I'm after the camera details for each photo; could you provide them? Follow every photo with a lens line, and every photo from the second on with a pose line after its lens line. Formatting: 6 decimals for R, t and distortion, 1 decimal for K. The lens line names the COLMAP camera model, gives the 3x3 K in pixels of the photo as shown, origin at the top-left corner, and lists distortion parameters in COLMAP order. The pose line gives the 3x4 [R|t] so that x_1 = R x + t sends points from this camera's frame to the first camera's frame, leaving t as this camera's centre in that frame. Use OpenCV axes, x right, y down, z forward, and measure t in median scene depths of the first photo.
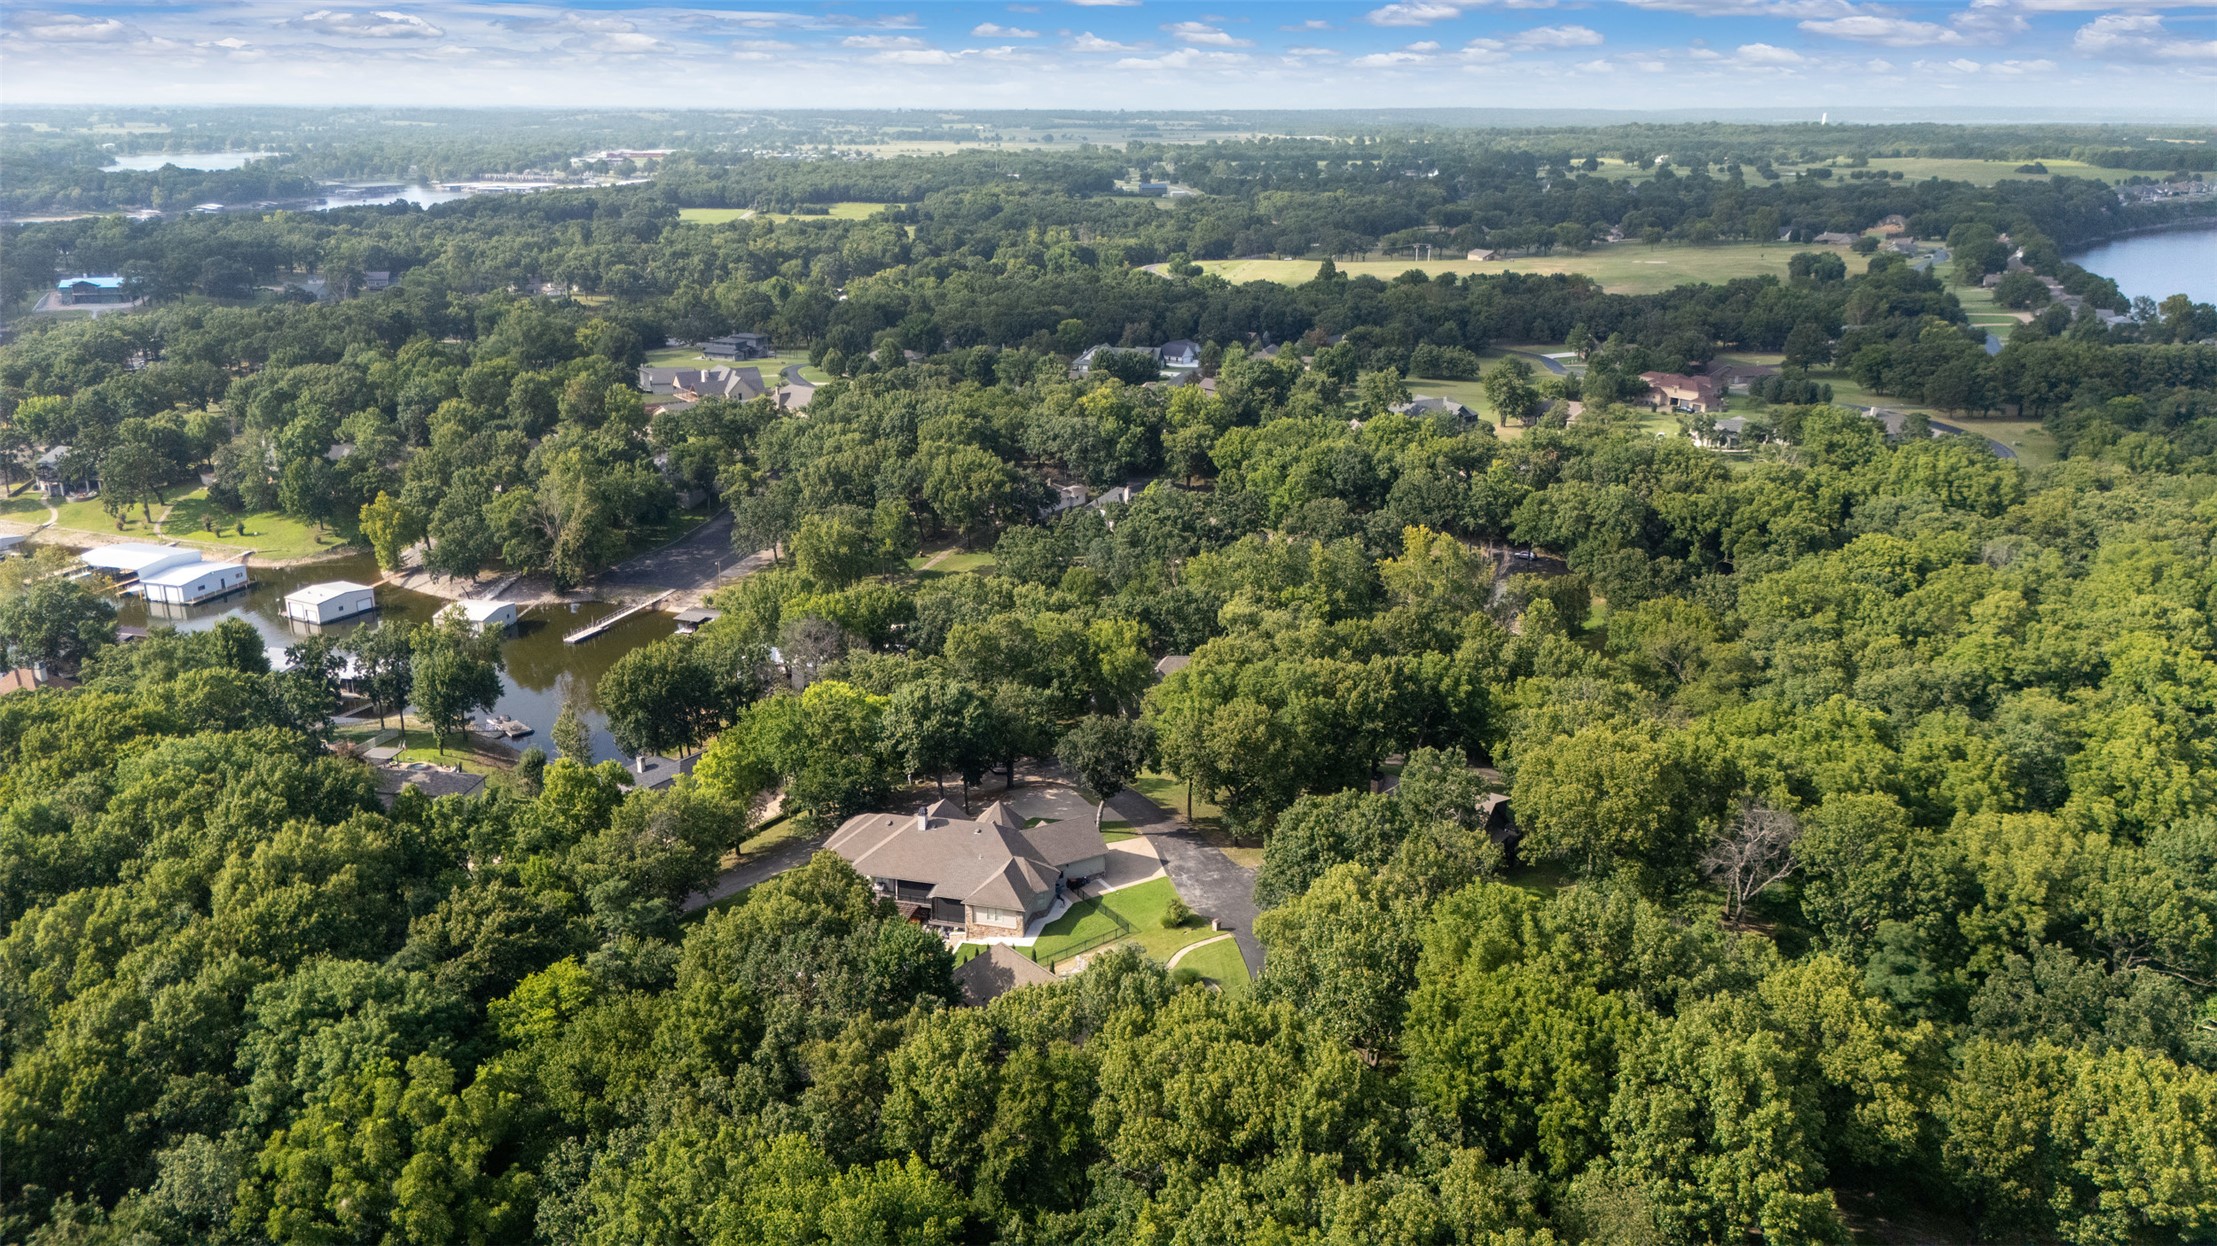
lens RADIAL K [[1572.1, 0, 1102.5], [0, 1572.1, 628.7], [0, 0, 1]] dist [0.002934, -0.001138]
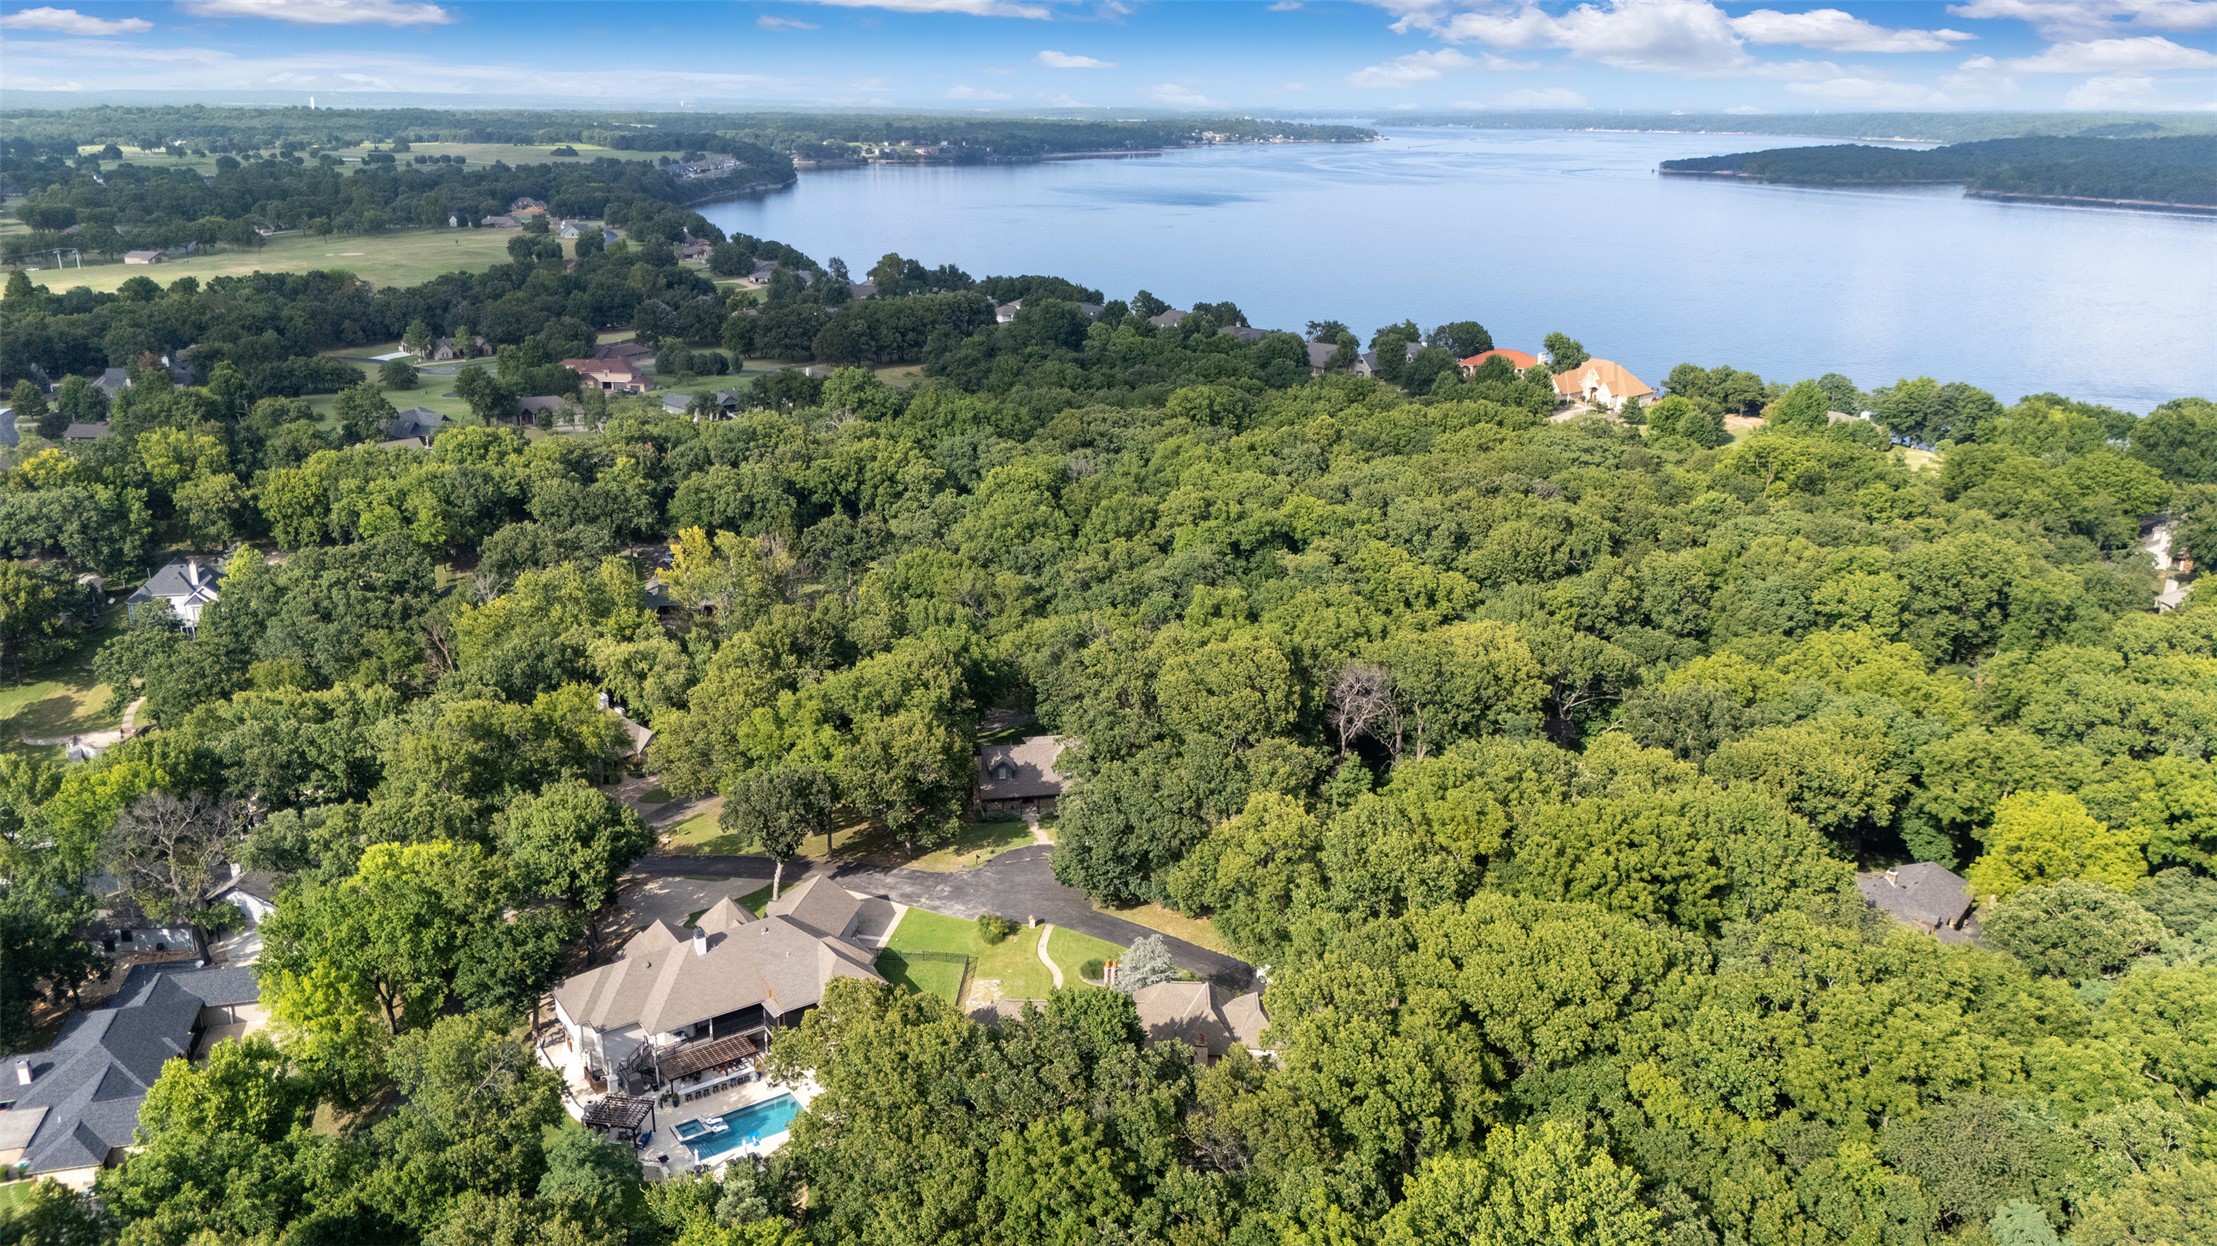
lens RADIAL K [[1572.1, 0, 1107.1], [0, 1572.1, 616.1], [0, 0, 1]] dist [0.002934, -0.001138]
pose [[0.657879, -0.223341, 0.719245, -0.106427], [0.222138, 0.970073, 0.098044, -0.016179], [-0.719618, 0.095270, 0.687803, 0.049295]]
